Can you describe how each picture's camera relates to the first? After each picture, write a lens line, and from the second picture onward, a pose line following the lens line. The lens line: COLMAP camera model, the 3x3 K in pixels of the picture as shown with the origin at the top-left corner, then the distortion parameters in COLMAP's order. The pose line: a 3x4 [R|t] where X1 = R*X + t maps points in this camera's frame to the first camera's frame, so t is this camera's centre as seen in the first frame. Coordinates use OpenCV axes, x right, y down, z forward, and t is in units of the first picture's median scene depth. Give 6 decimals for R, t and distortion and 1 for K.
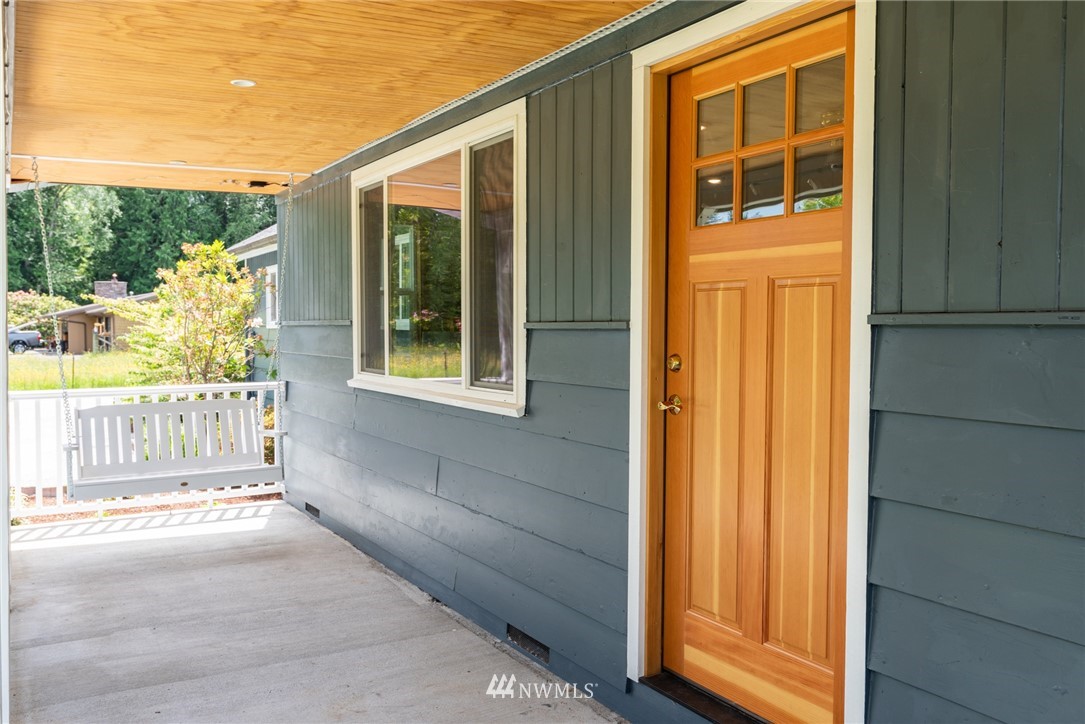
lens RADIAL K [[962.7, 0, 542.6], [0, 962.7, 364.9], [0, 0, 1]] dist [0.007643, 0.002106]
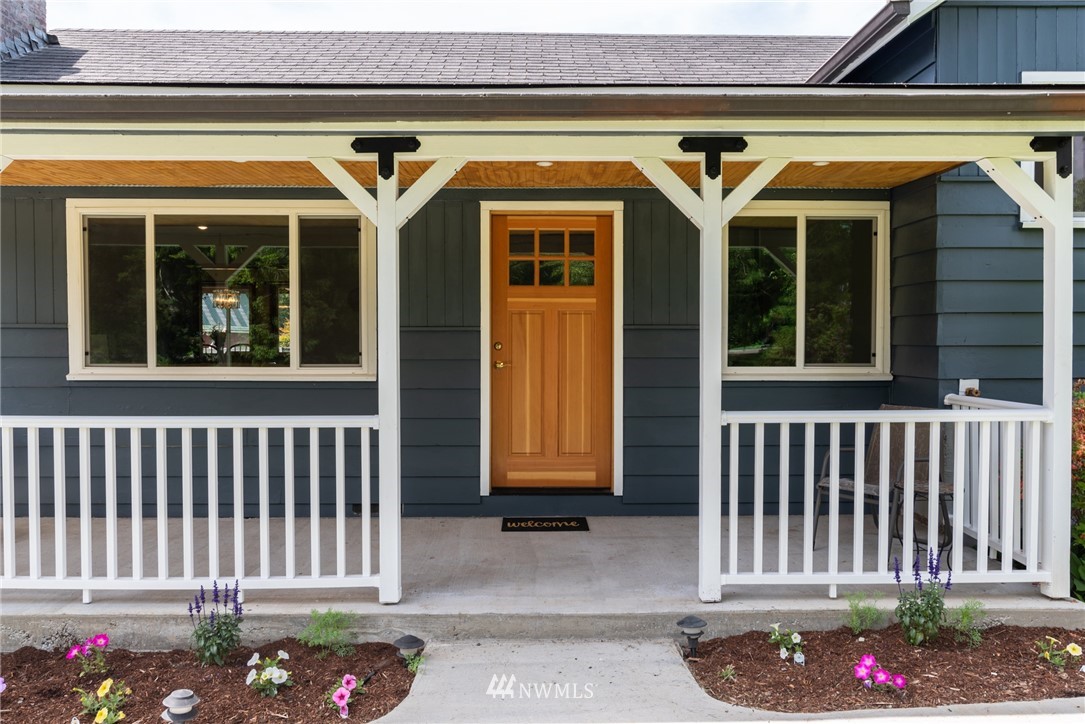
lens RADIAL K [[825.4, 0, 542.8], [0, 825.4, 359.8], [0, 0, 1]] dist [0.001636, 0.000101]
pose [[0.472975, -0.022565, 0.880787, -1.525159], [0.034931, 0.999366, 0.006845, 0.020657], [-0.880383, 0.027529, 0.473463, 0.016704]]
